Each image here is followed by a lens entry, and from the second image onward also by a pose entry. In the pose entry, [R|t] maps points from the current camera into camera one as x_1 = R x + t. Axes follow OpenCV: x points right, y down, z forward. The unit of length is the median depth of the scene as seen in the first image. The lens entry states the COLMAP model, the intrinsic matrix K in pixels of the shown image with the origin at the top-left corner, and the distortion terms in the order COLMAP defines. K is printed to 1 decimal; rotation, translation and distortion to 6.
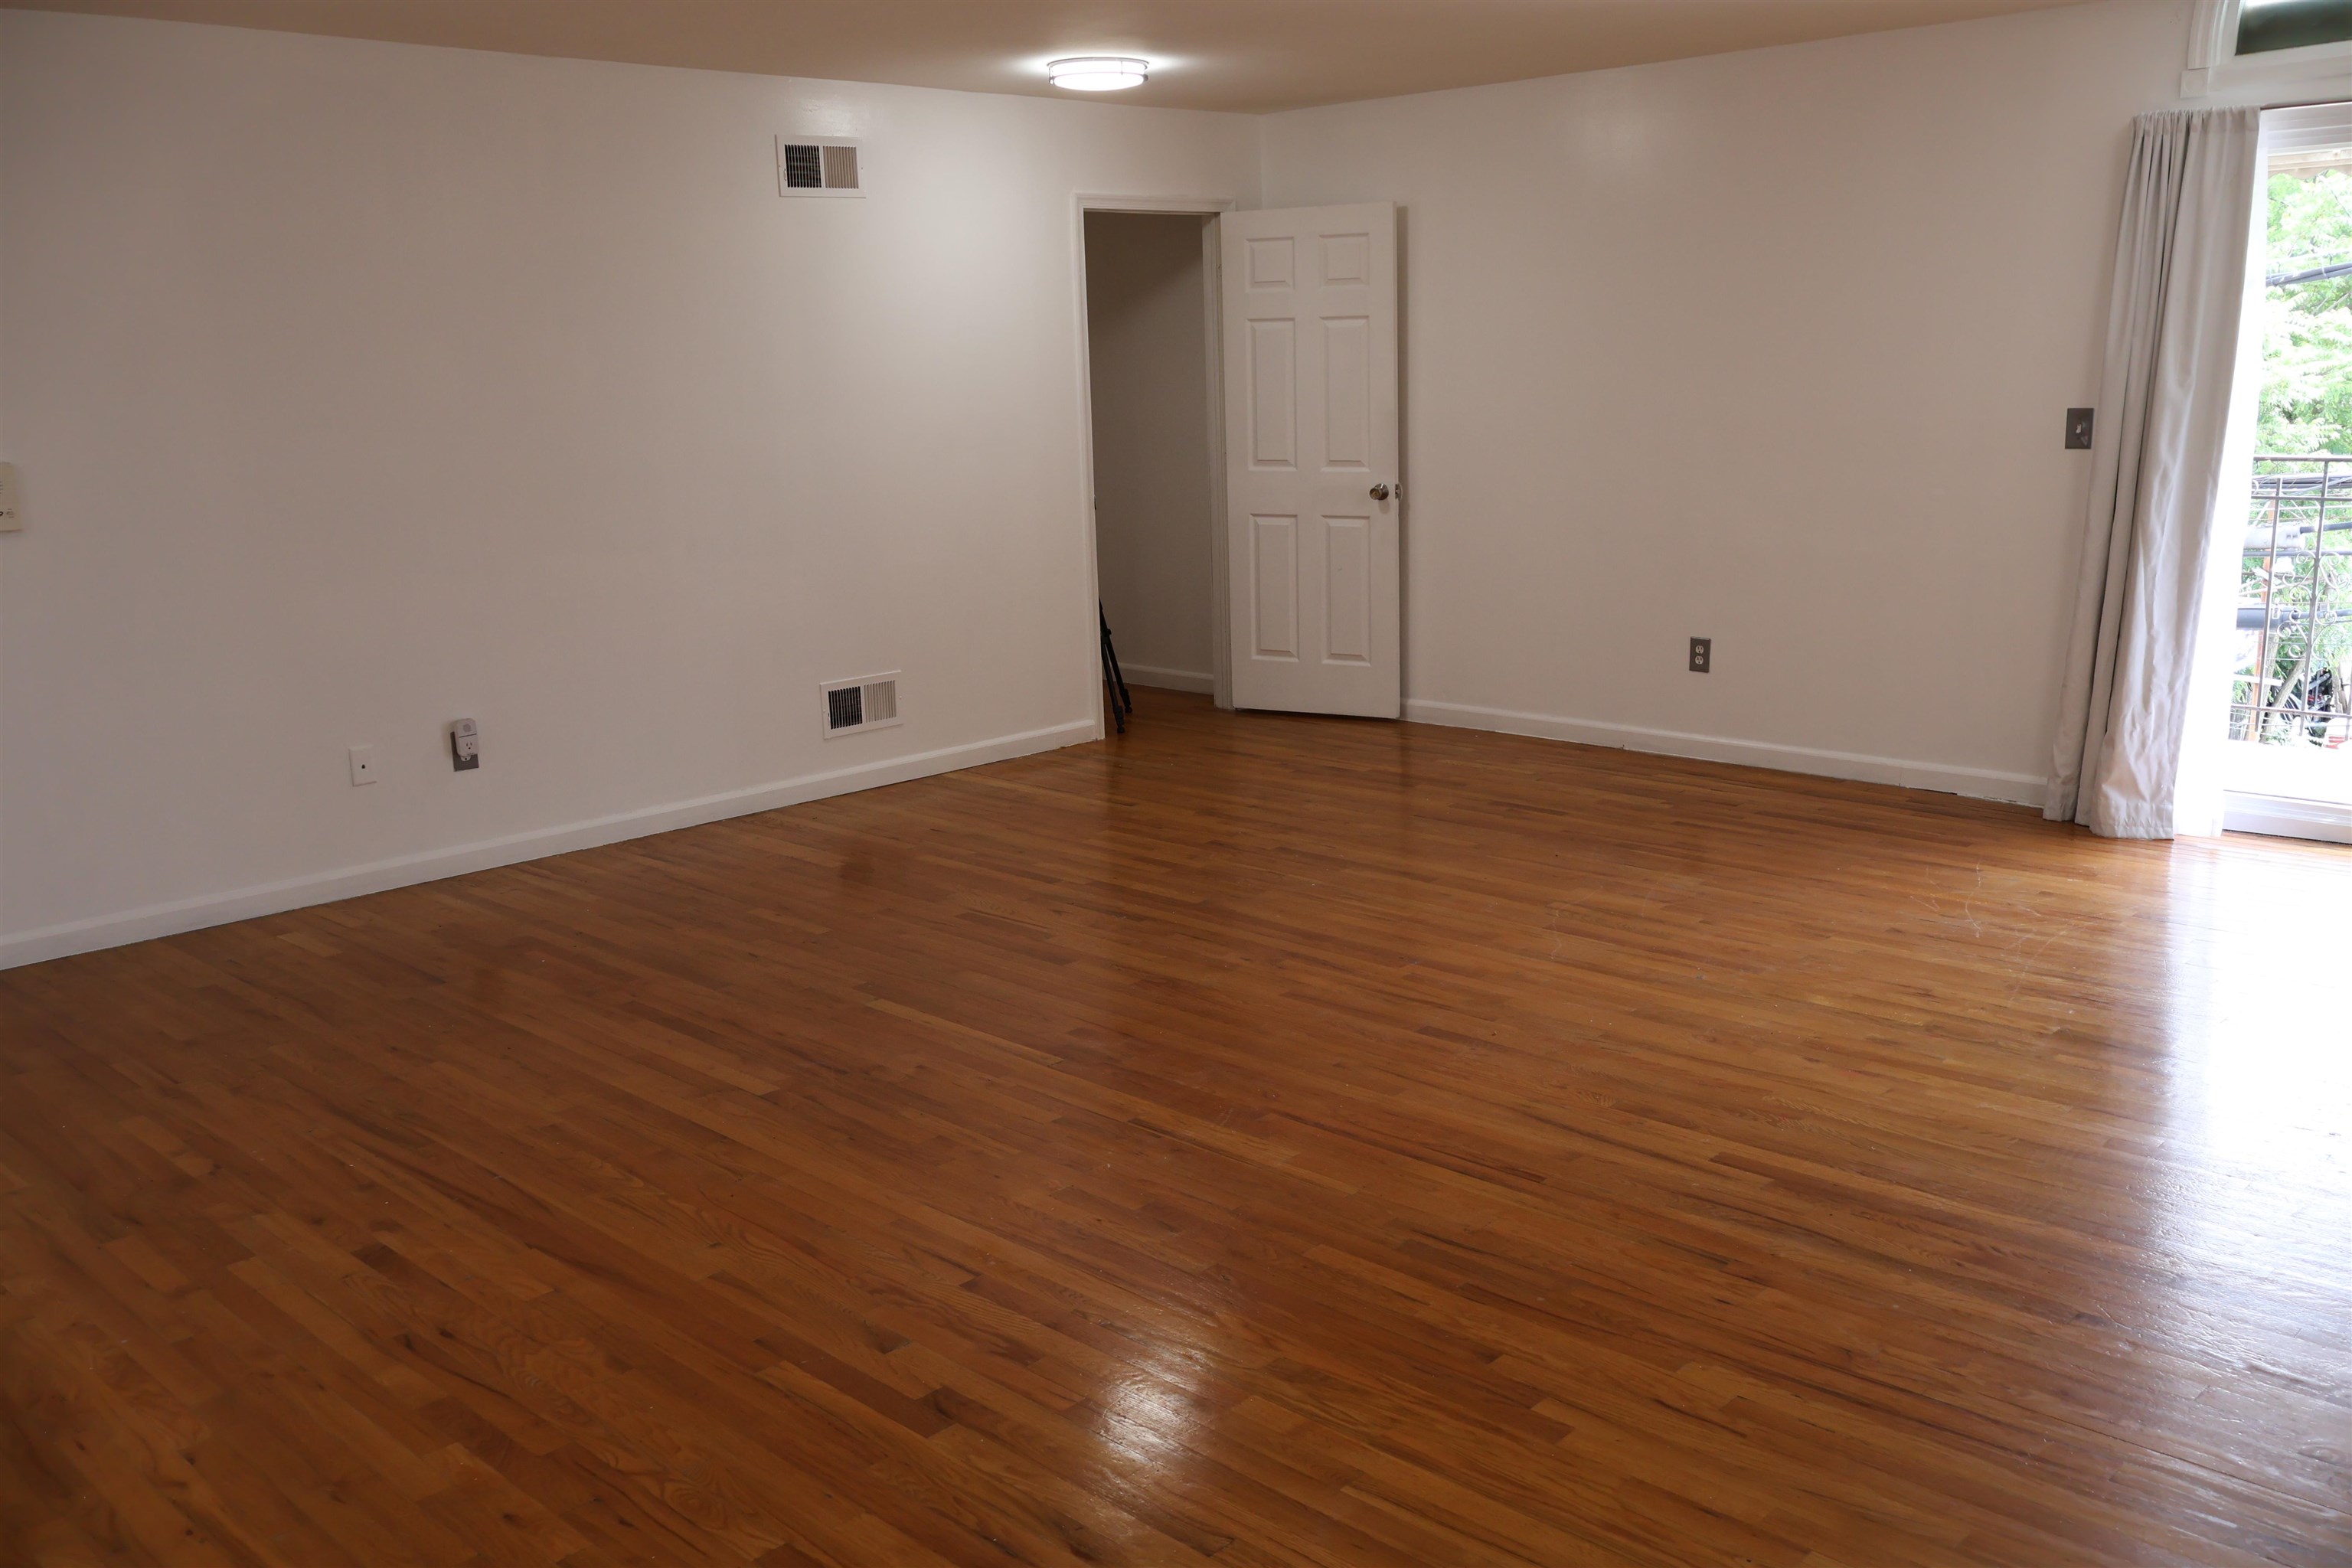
lens RADIAL K [[1989.0, 0, 1176.0], [0, 1989.0, 784.0], [0, 0, 1]] dist [-0.032588, -0.000440]
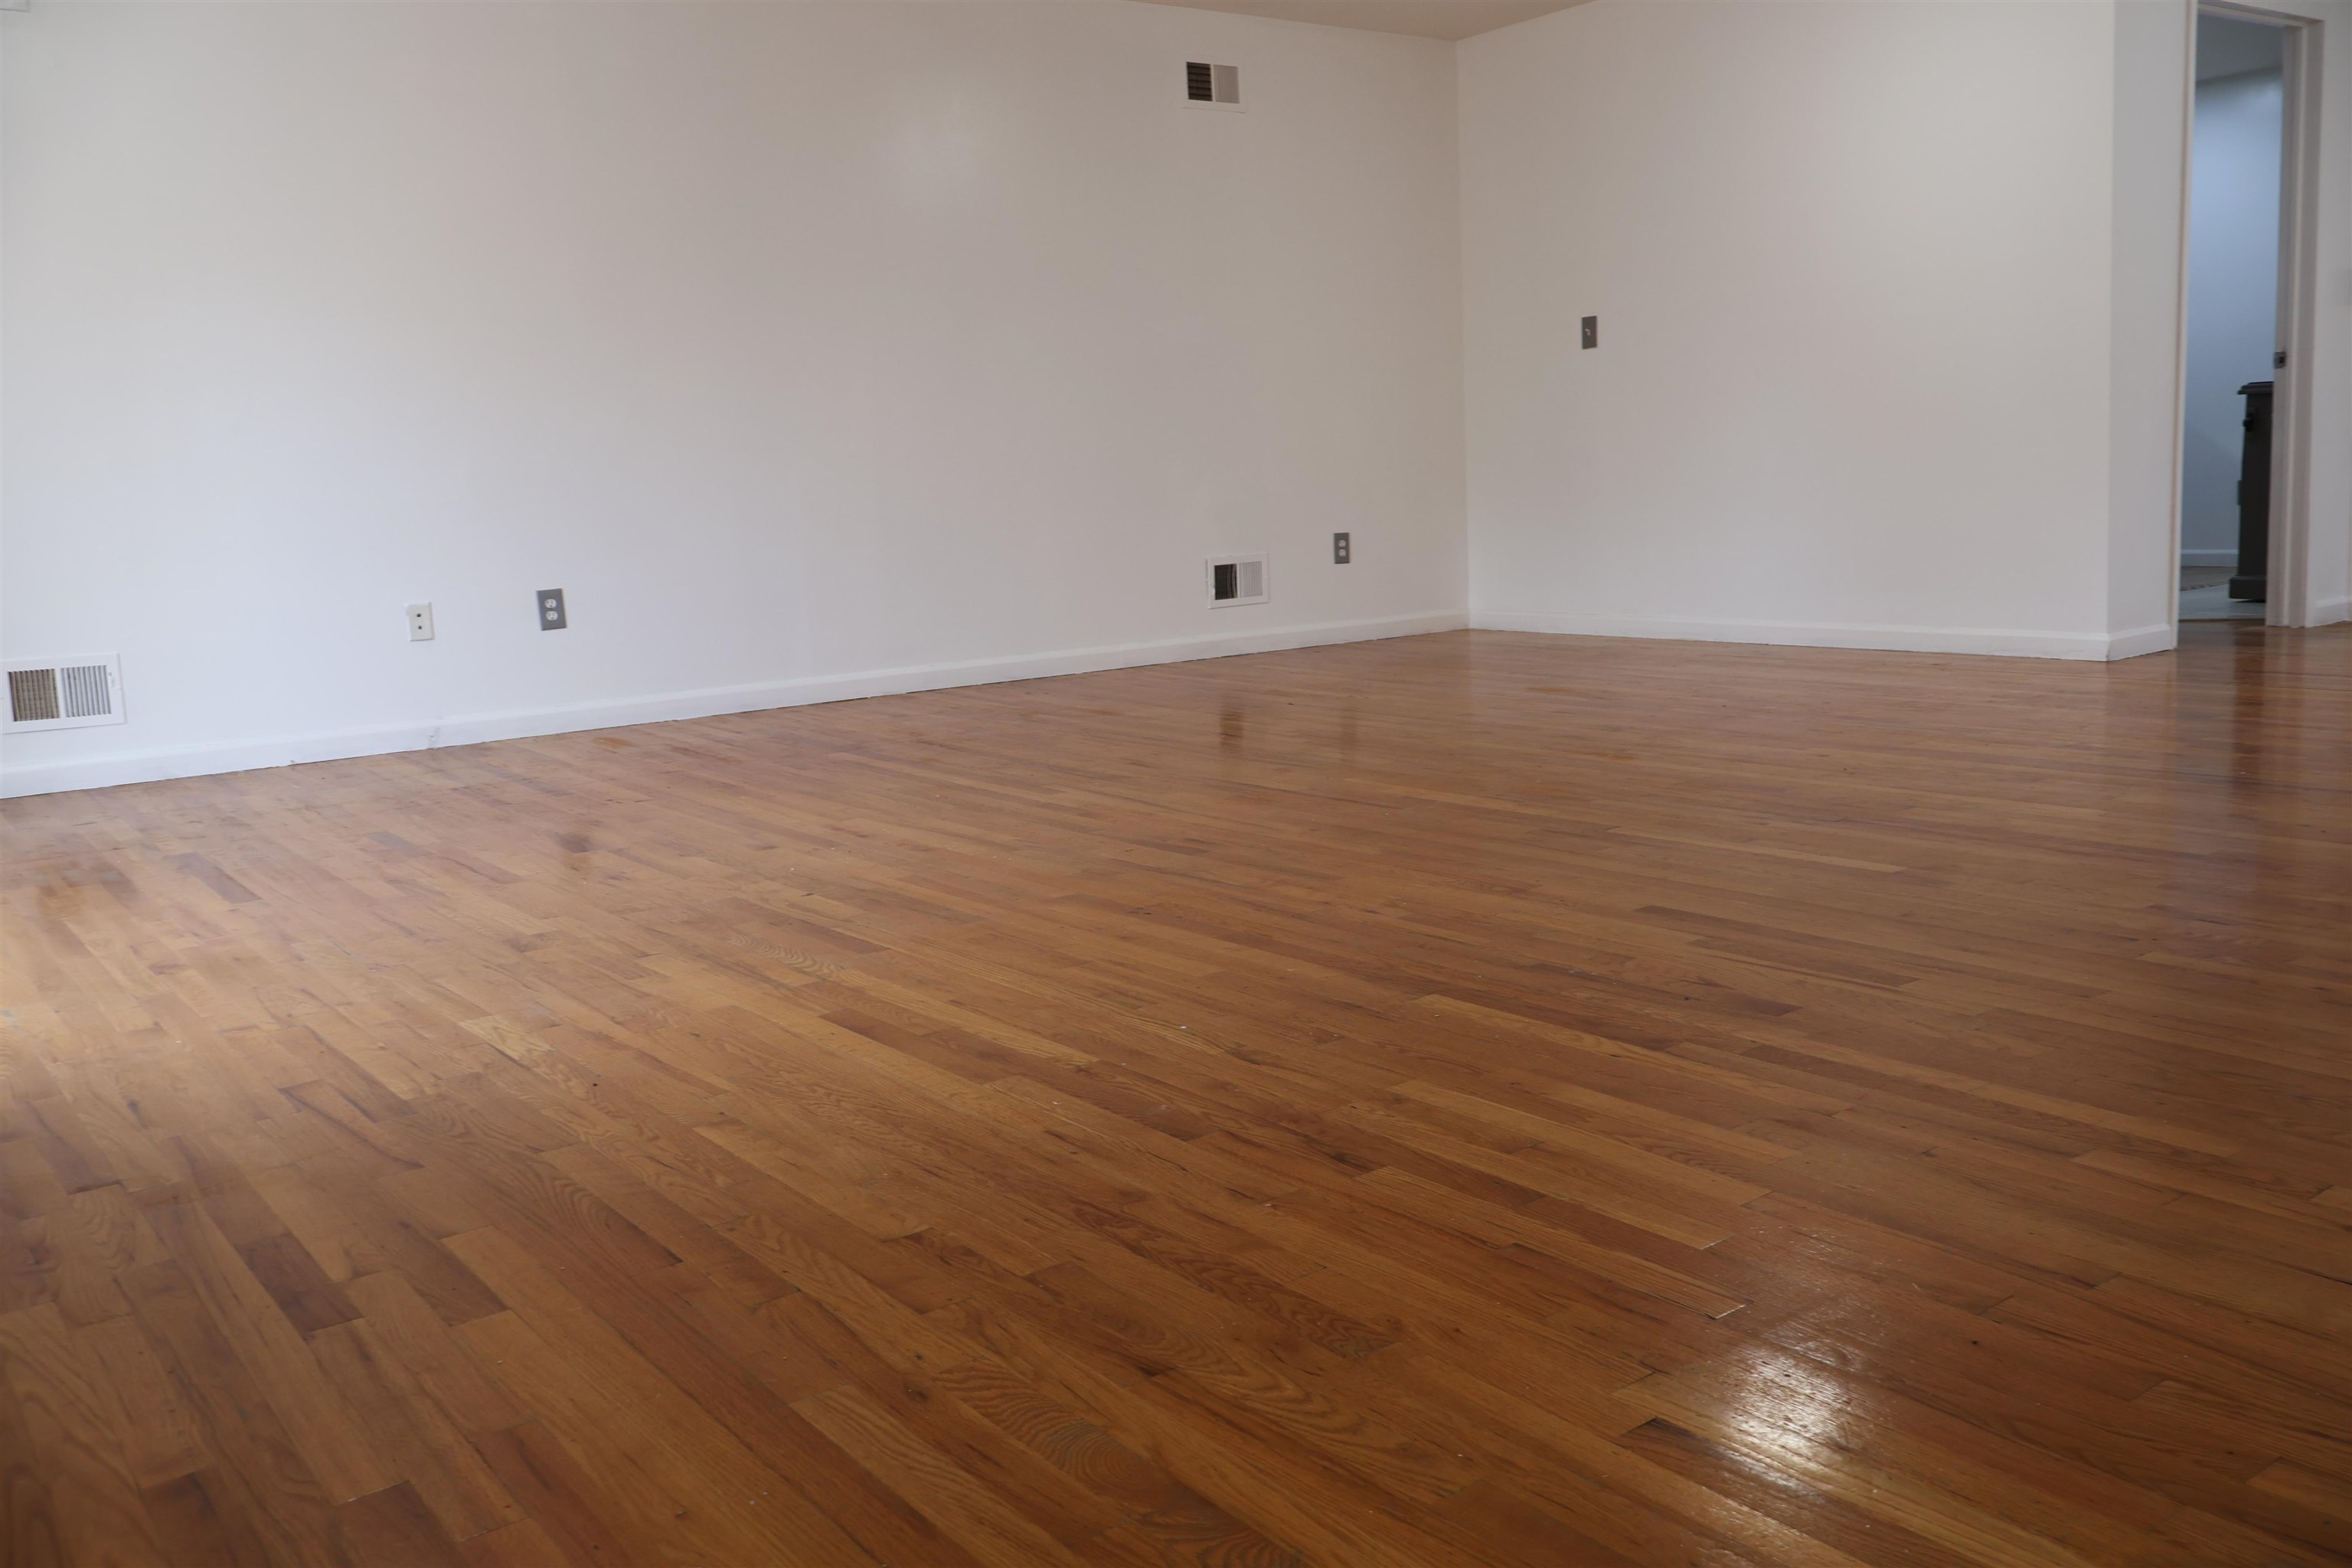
lens RADIAL K [[1978.2, 0, 1176.0], [0, 1978.2, 784.0], [0, 0, 1]] dist [0.014967, 0.002031]
pose [[-0.982643, 0.050152, 0.178599, -0.024029], [0.113179, 0.924895, 0.362986, -0.215214], [-0.146981, 0.376899, -0.914518, 1.695915]]
